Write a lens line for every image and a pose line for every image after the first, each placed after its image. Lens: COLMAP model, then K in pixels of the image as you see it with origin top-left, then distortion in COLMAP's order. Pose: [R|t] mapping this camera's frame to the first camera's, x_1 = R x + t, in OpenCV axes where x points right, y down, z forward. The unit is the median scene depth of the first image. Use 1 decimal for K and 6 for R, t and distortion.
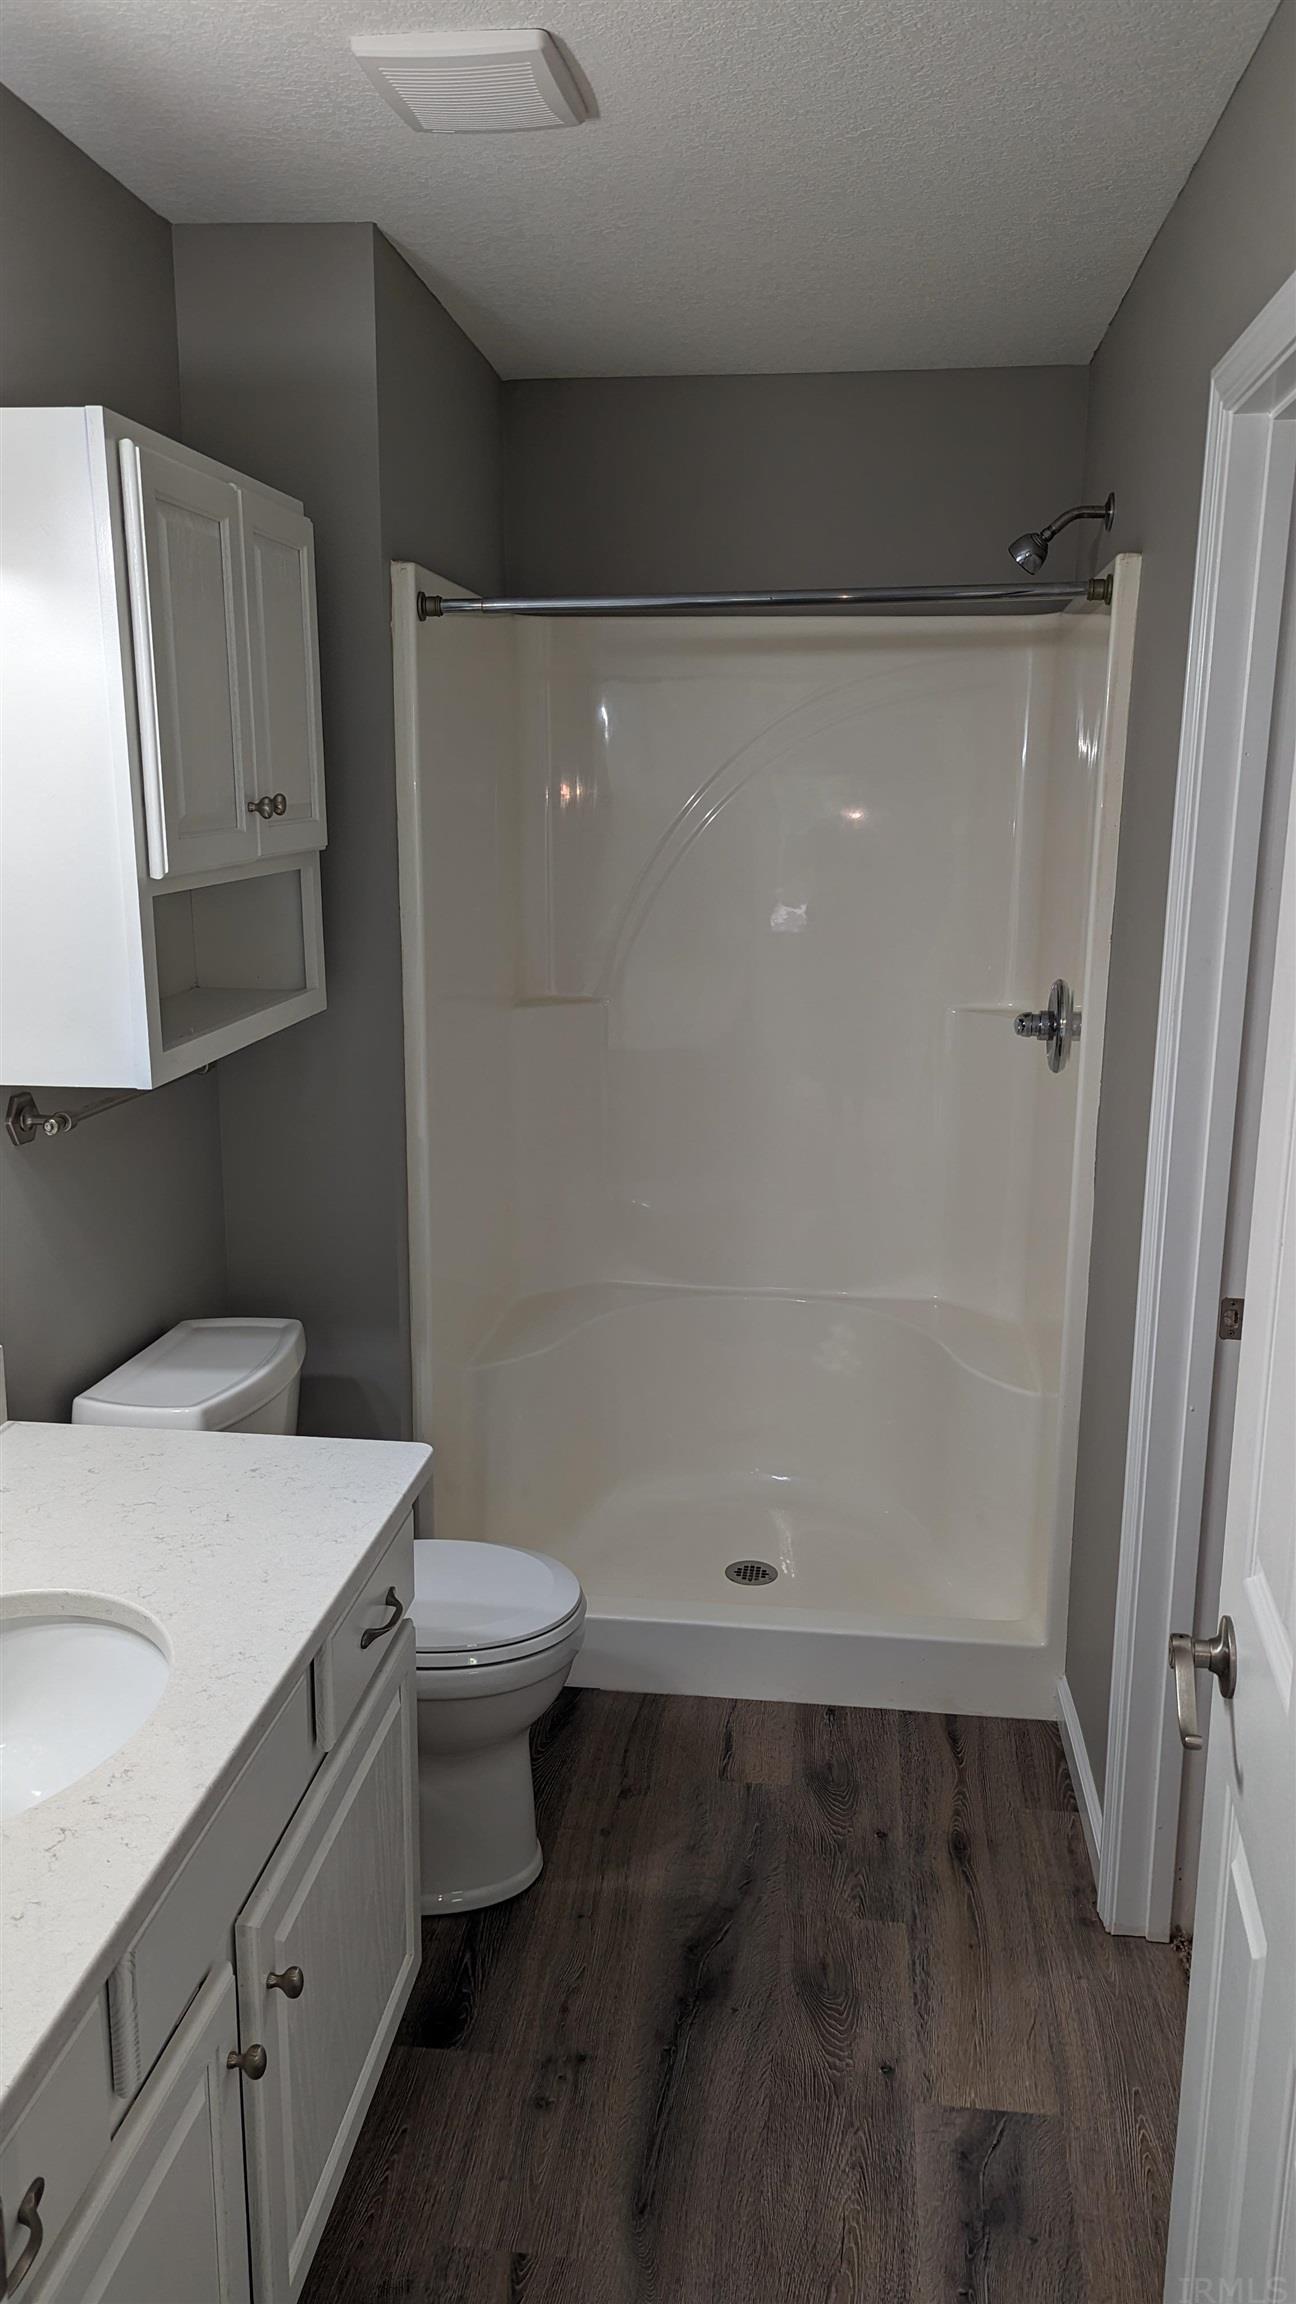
lens RADIAL K [[1656.0, 0, 675.4], [0, 1656.0, 1160.1], [0, 0, 1]] dist [0.097170, -0.100851]
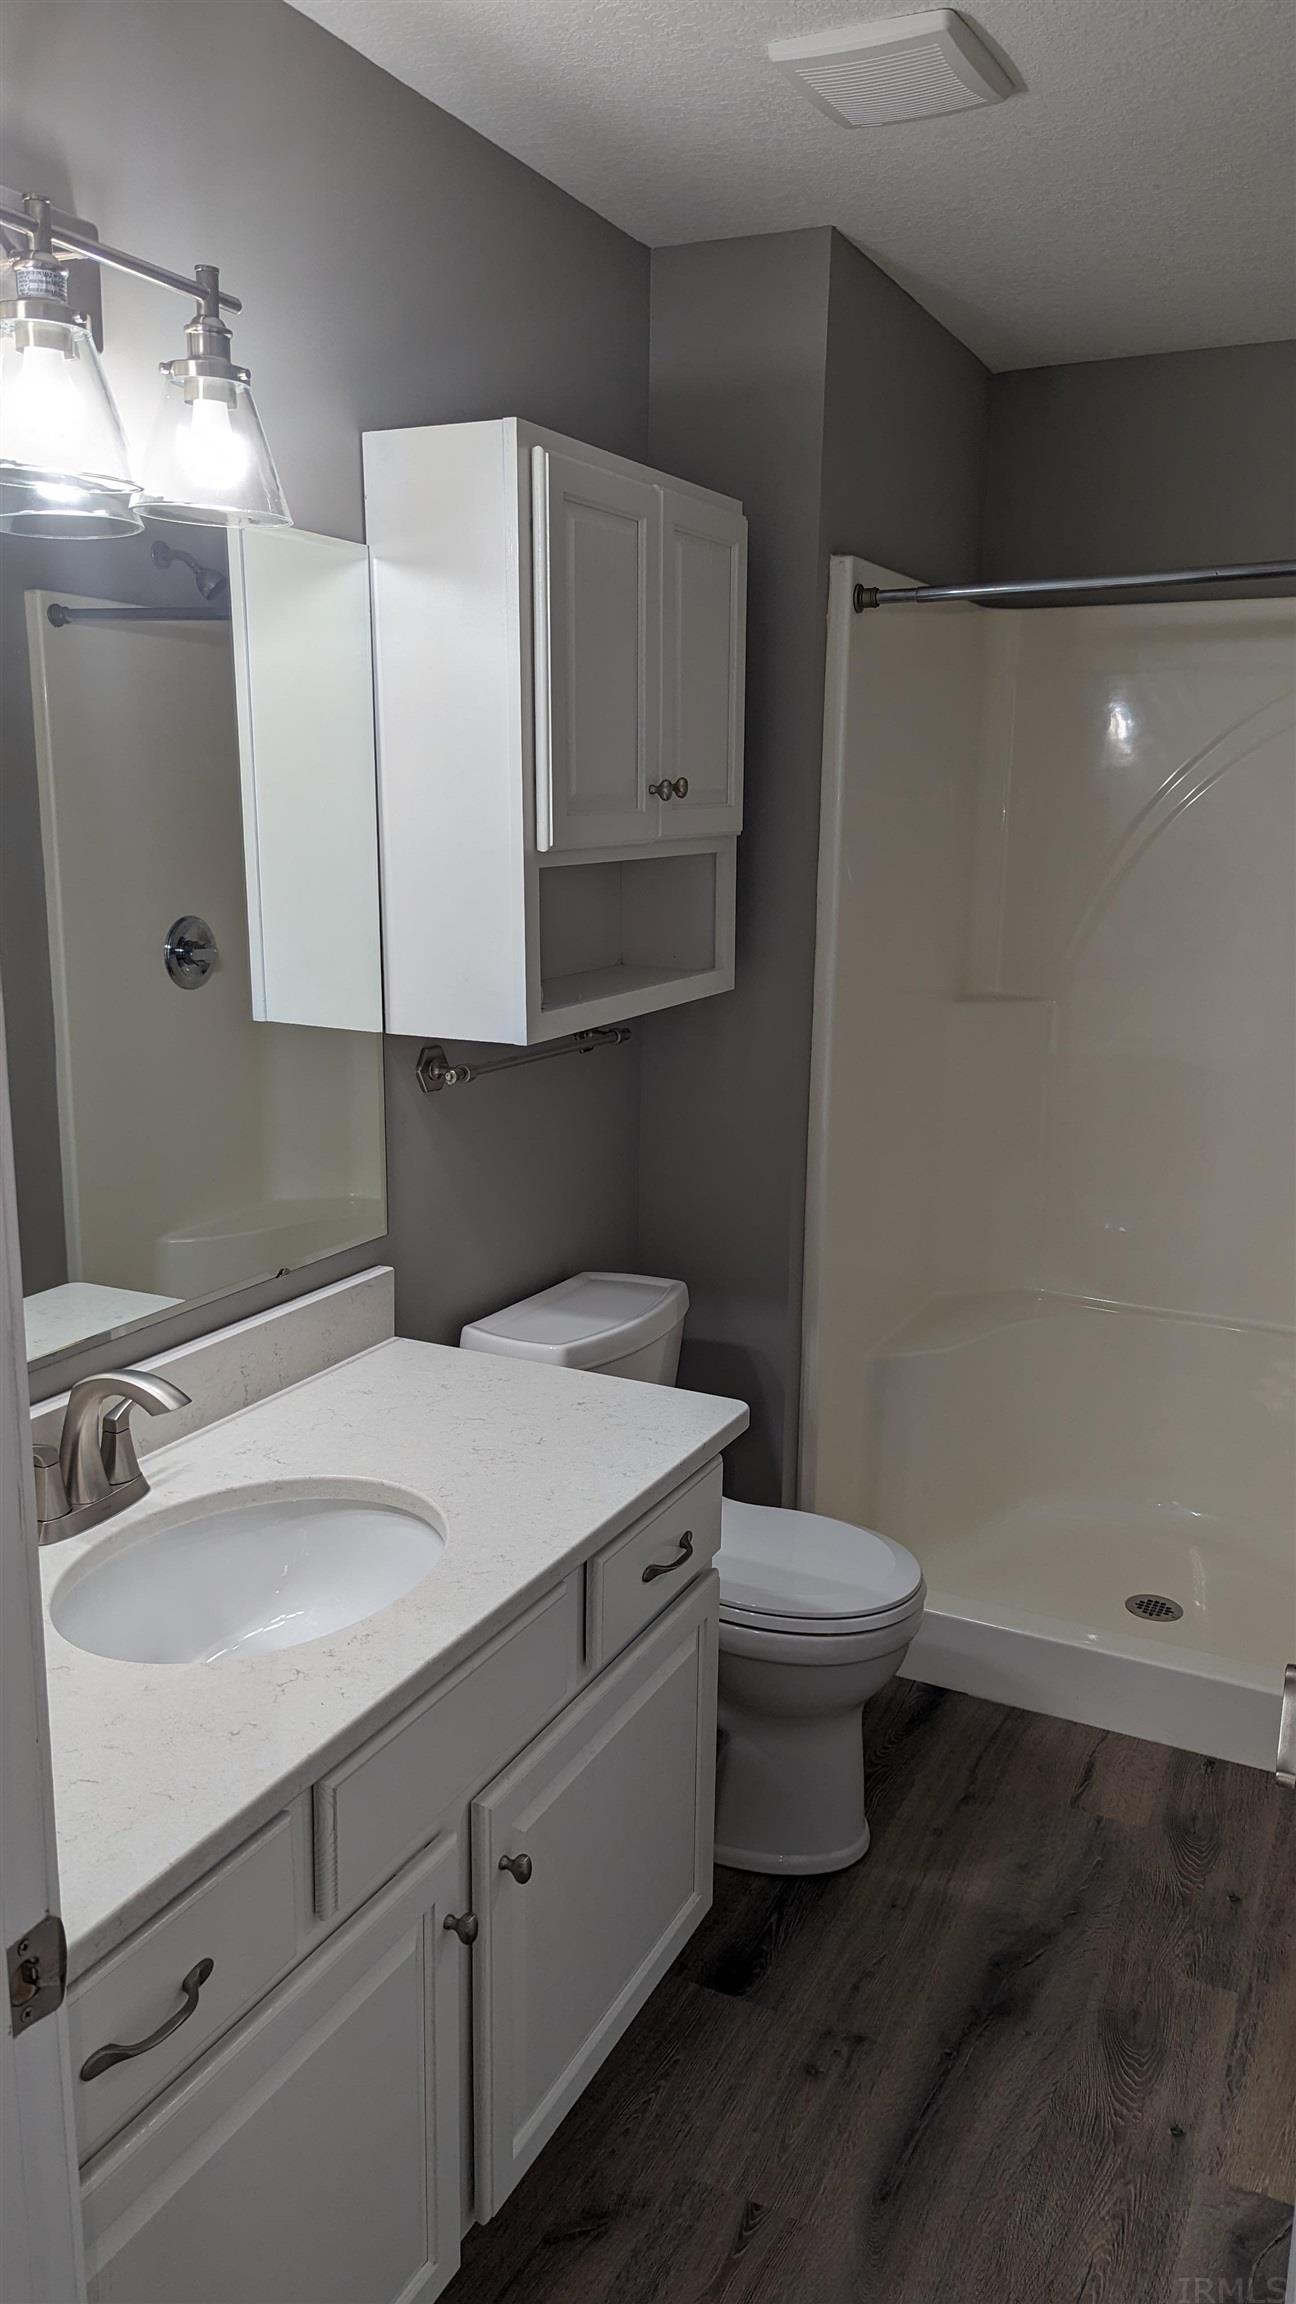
lens RADIAL K [[1656.0, 0, 675.4], [0, 1656.0, 1160.1], [0, 0, 1]] dist [0.097170, -0.100851]
pose [[0.942402, 0.075112, -0.325940, 0.124202], [-0.078200, 0.996931, 0.003636, 0.018813], [0.325213, 0.022062, 0.945383, 0.009893]]
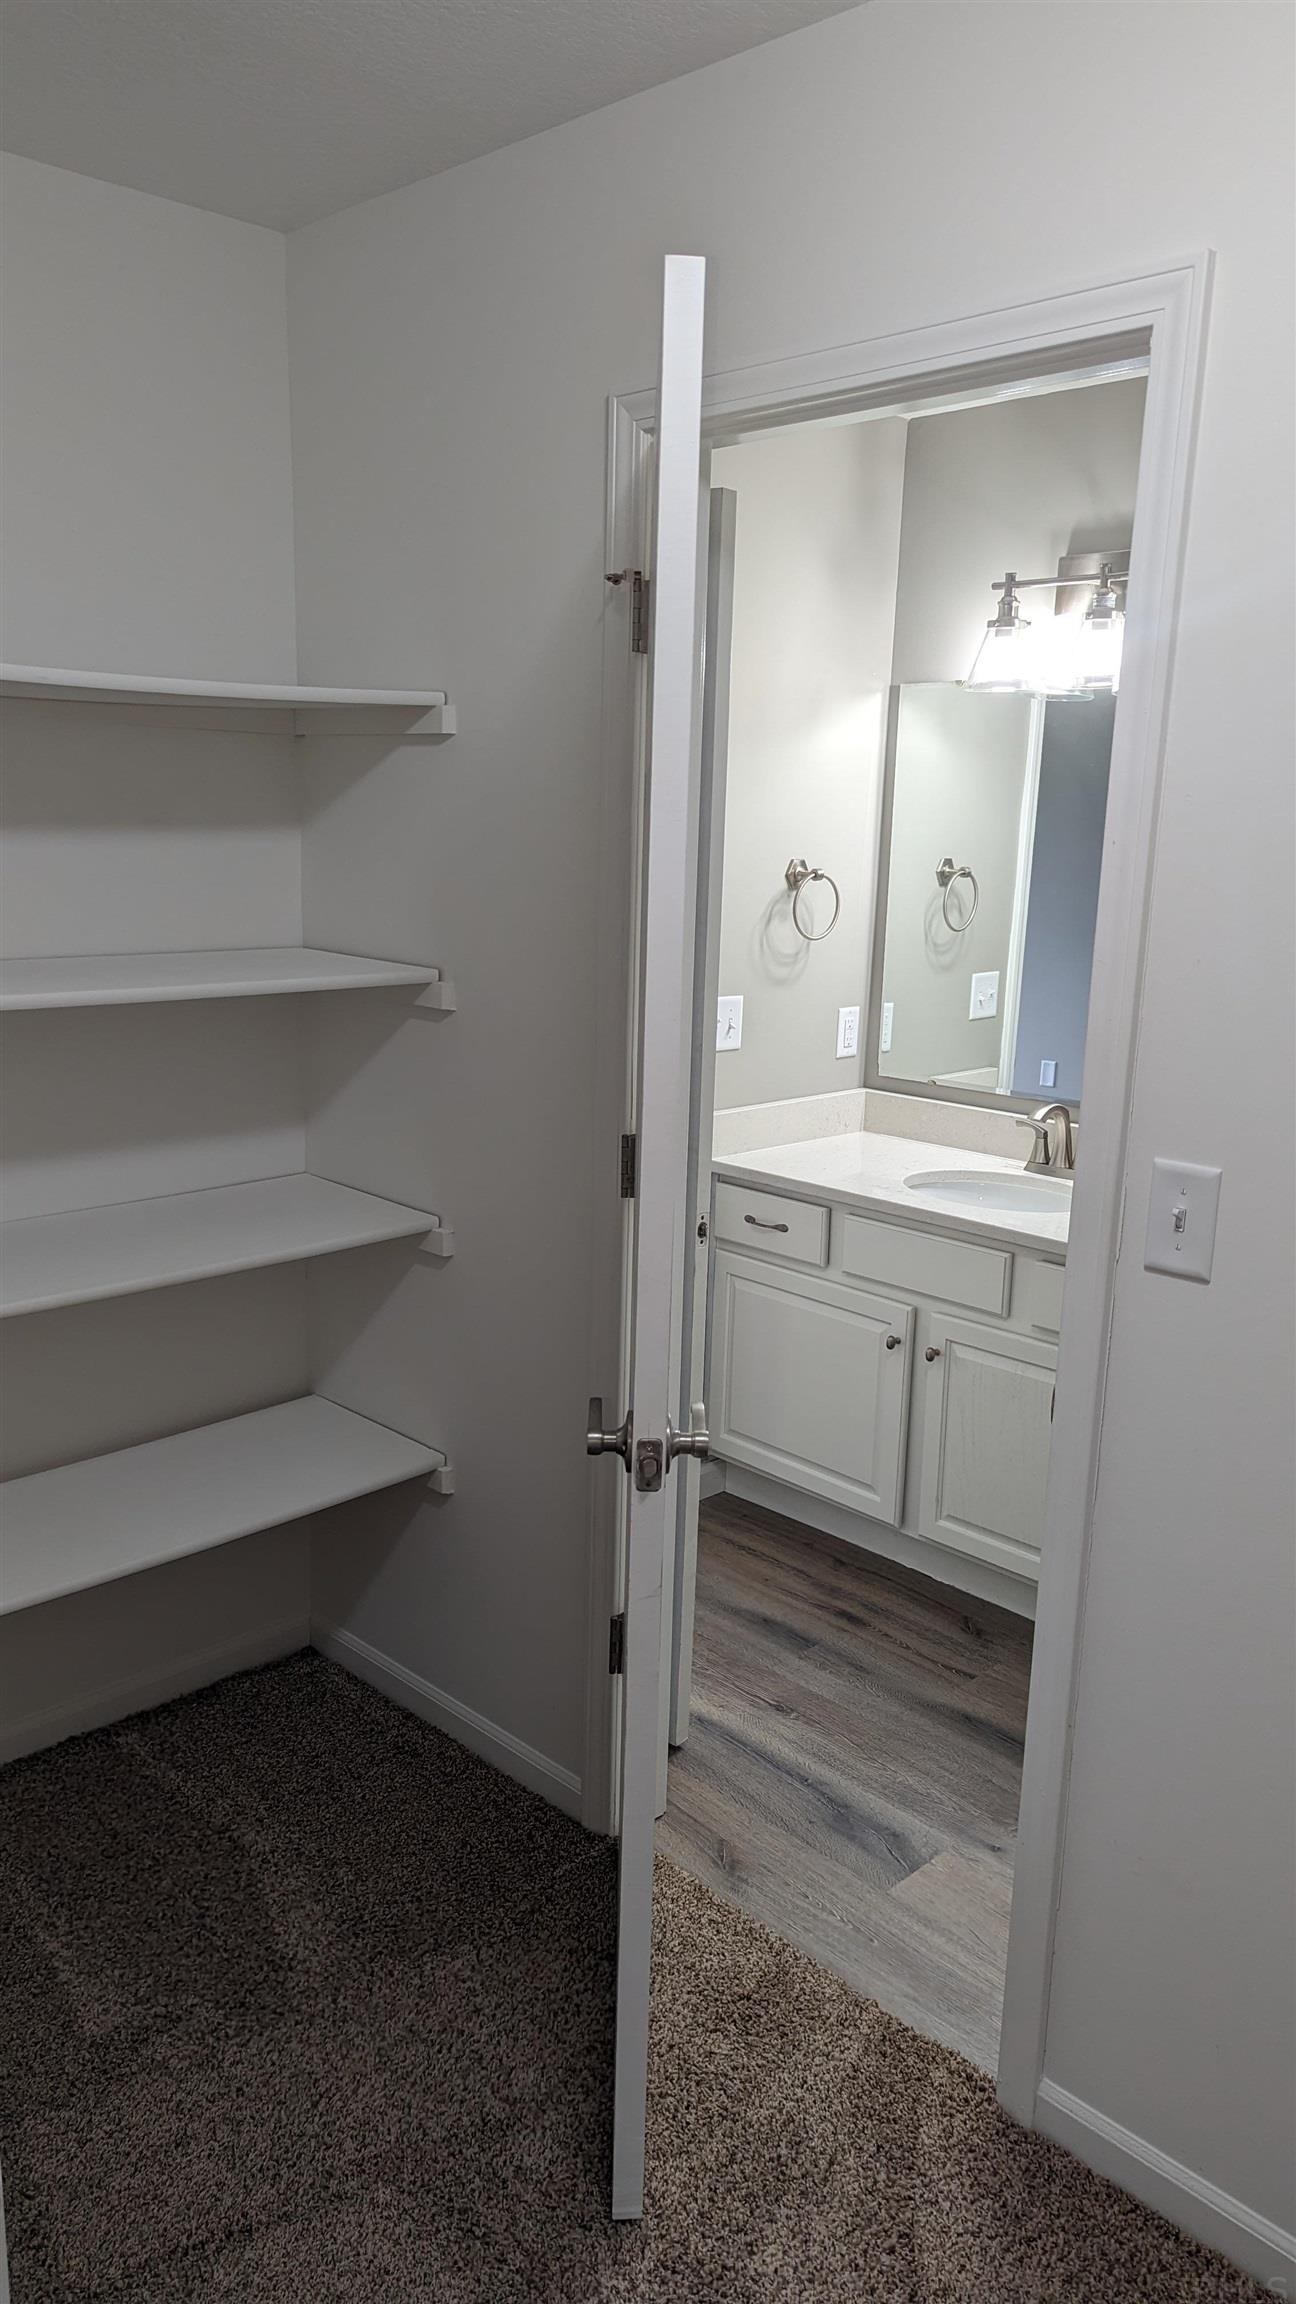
lens RADIAL K [[1618.0, 0, 652.2], [0, 1618.0, 1174.7], [0, 0, 1]] dist [0.109877, -0.349736]
pose [[-0.630860, 0.144345, -0.762352, 1.070349], [-0.202937, 0.917644, 0.341682, -0.250989], [0.748887, 0.370263, -0.549611, 1.237459]]
